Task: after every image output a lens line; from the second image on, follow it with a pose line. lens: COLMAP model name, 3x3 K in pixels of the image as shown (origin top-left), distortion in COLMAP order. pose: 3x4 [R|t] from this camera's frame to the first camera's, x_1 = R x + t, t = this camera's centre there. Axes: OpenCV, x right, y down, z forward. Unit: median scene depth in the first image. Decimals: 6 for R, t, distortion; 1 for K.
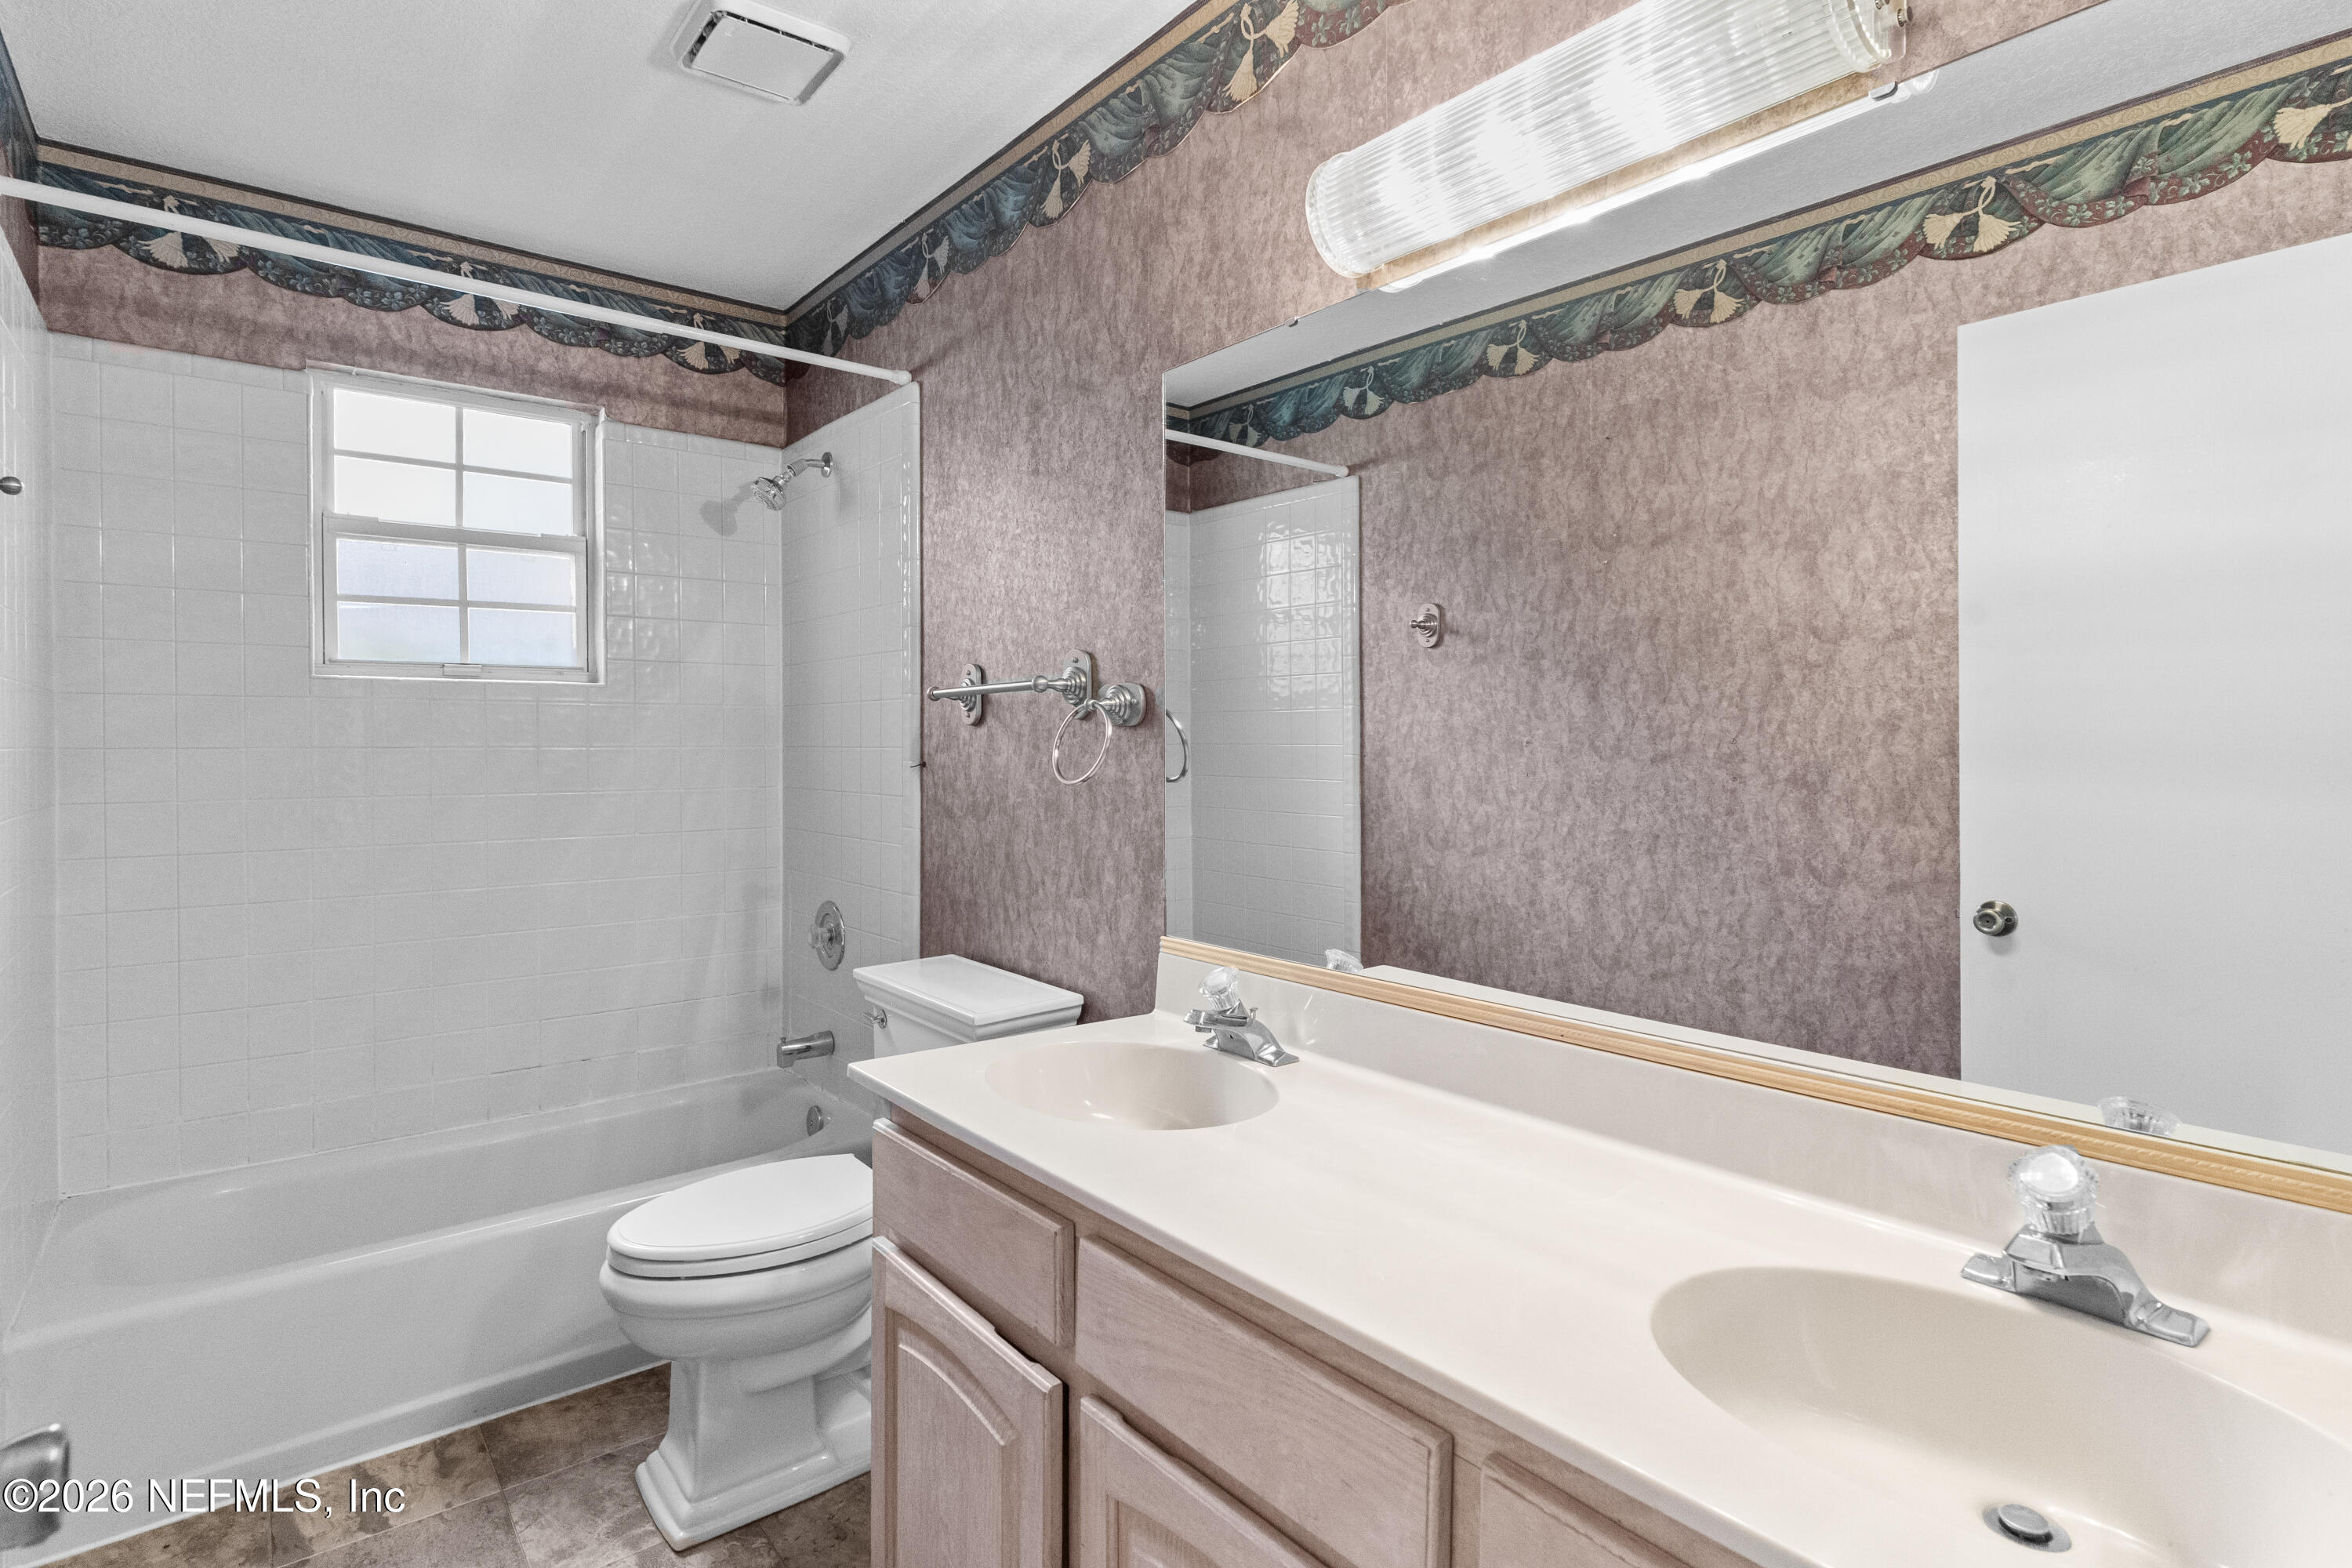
lens RADIAL K [[1138.1, 0, 1164.7], [0, 1138.1, 741.1], [0, 0, 1]] dist [0.003956, 0.000047]
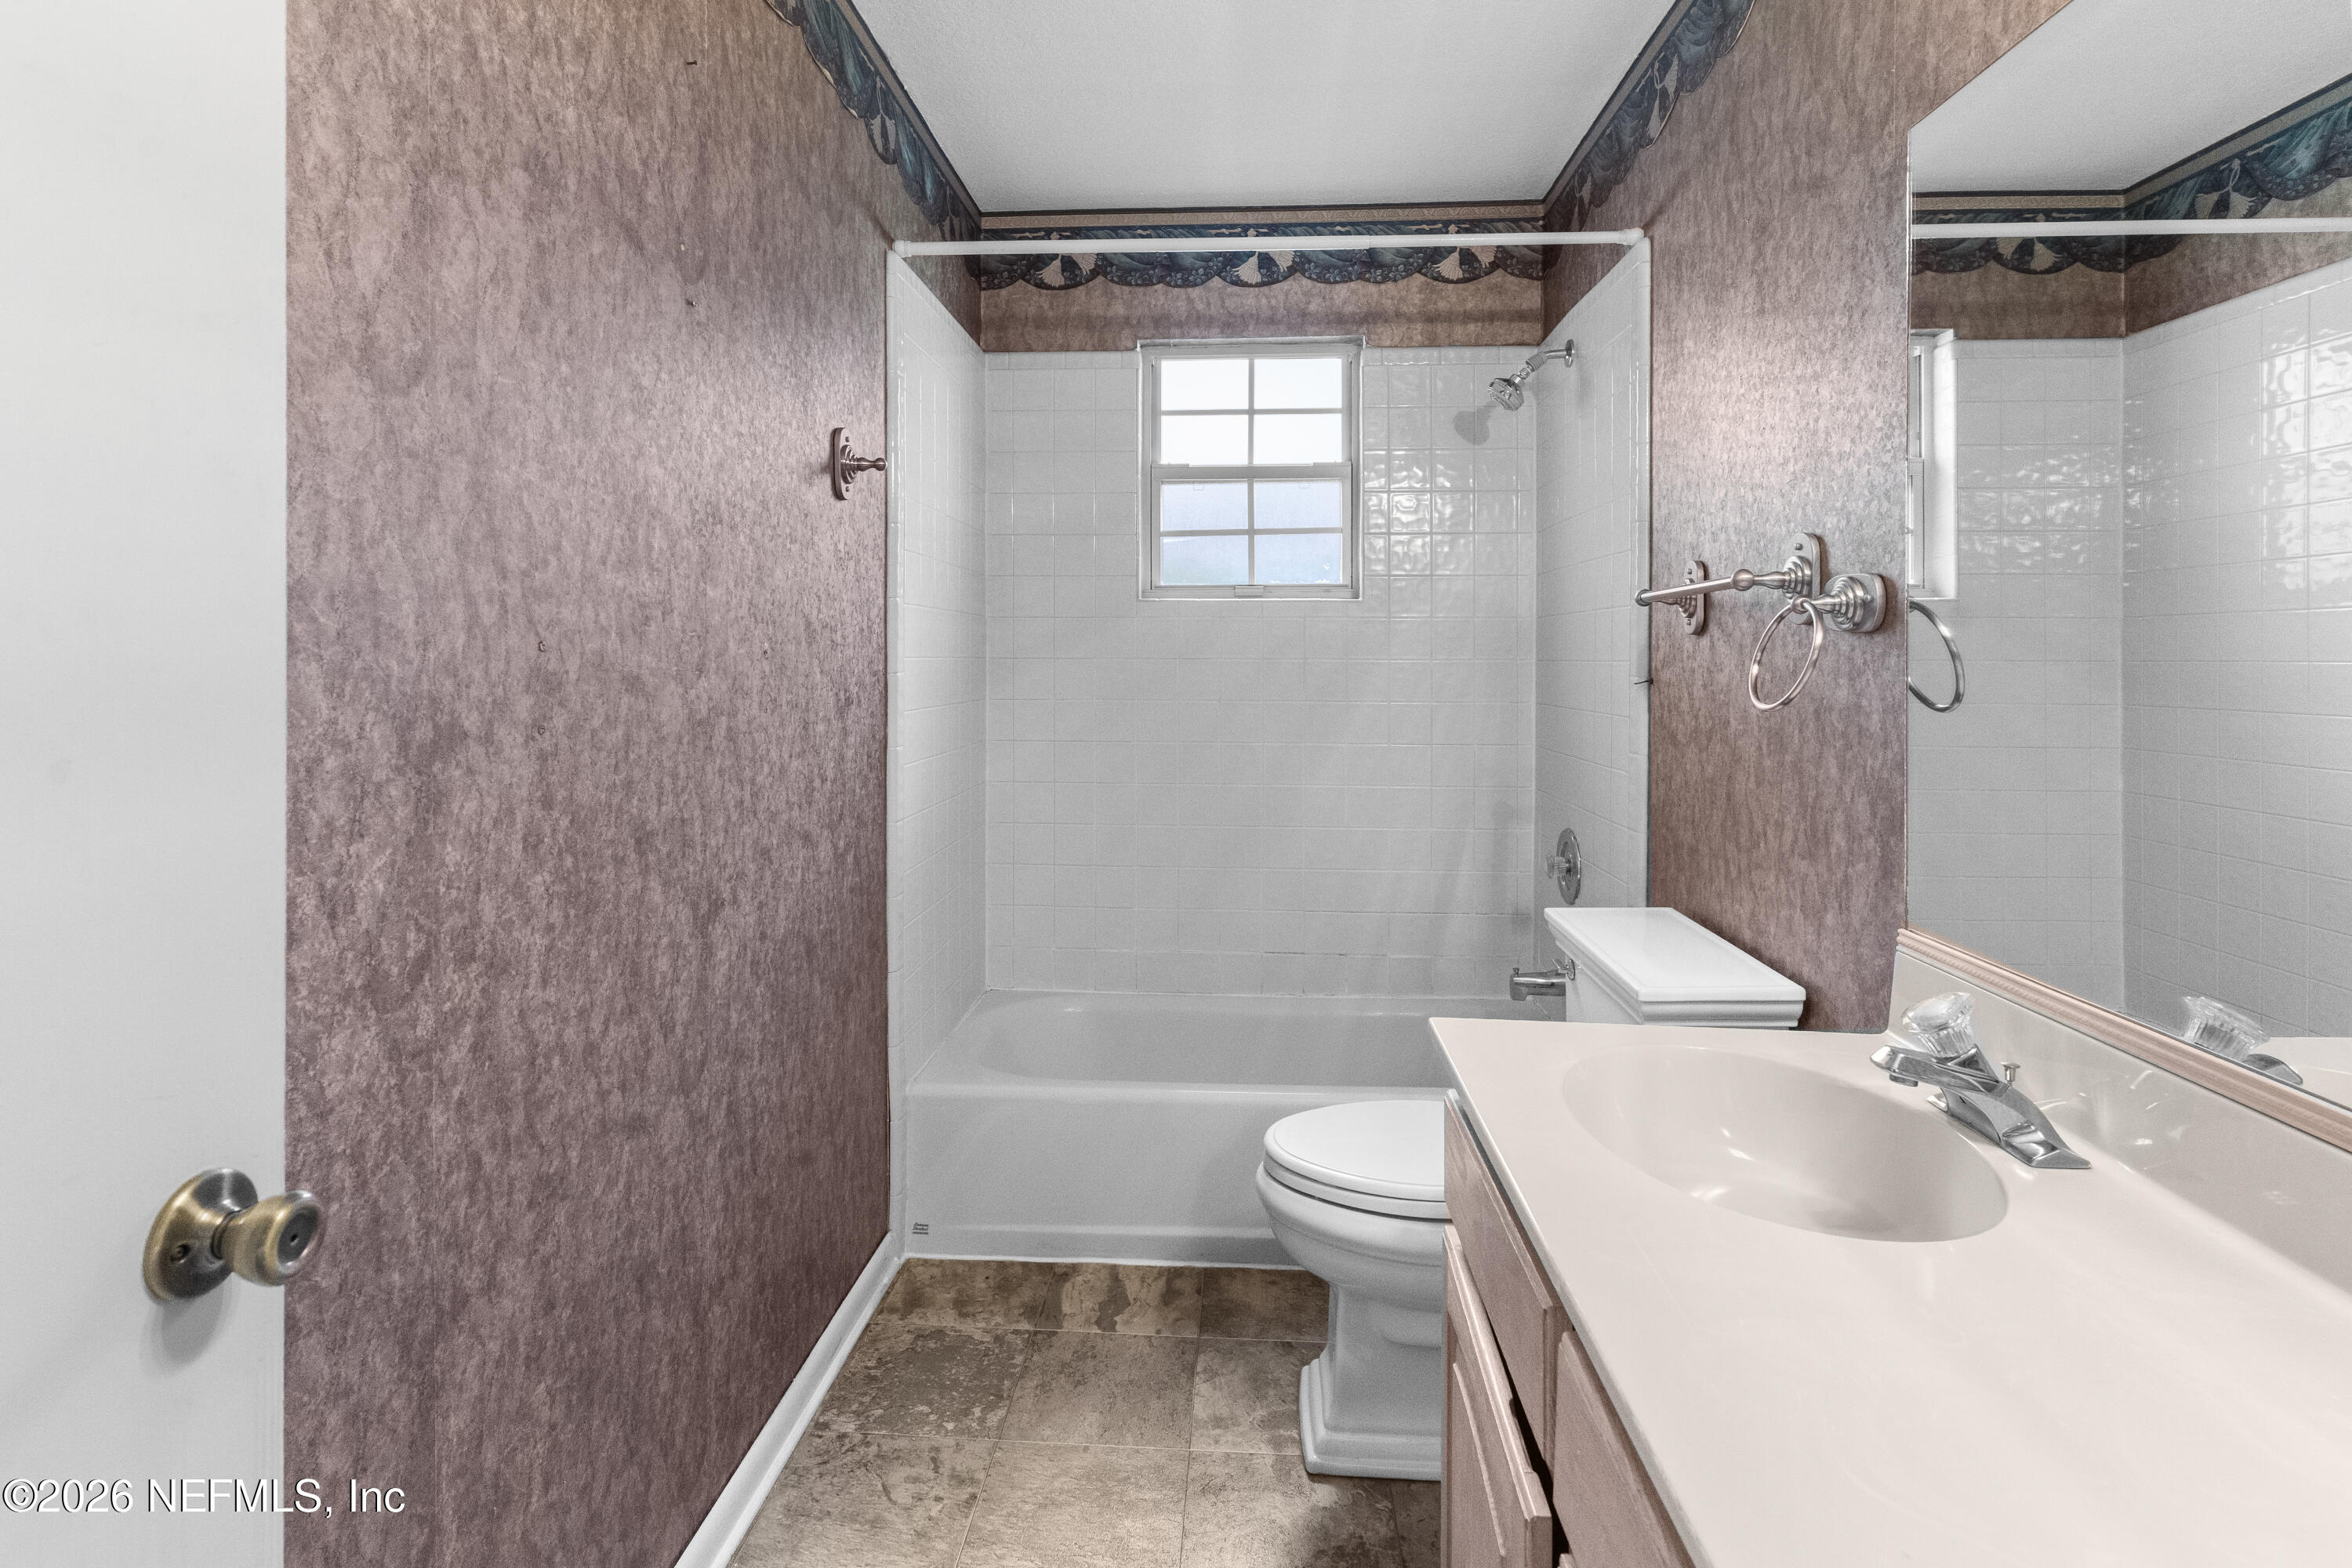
lens RADIAL K [[1138.1, 0, 1197.4], [0, 1138.1, 659.5], [0, 0, 1]] dist [0.003956, 0.000047]
pose [[0.749695, 0.004528, -0.661767, 0.107752], [-0.003388, 0.999990, 0.003005, 0.002780], [0.661774, -0.000011, 0.749703, 0.140311]]
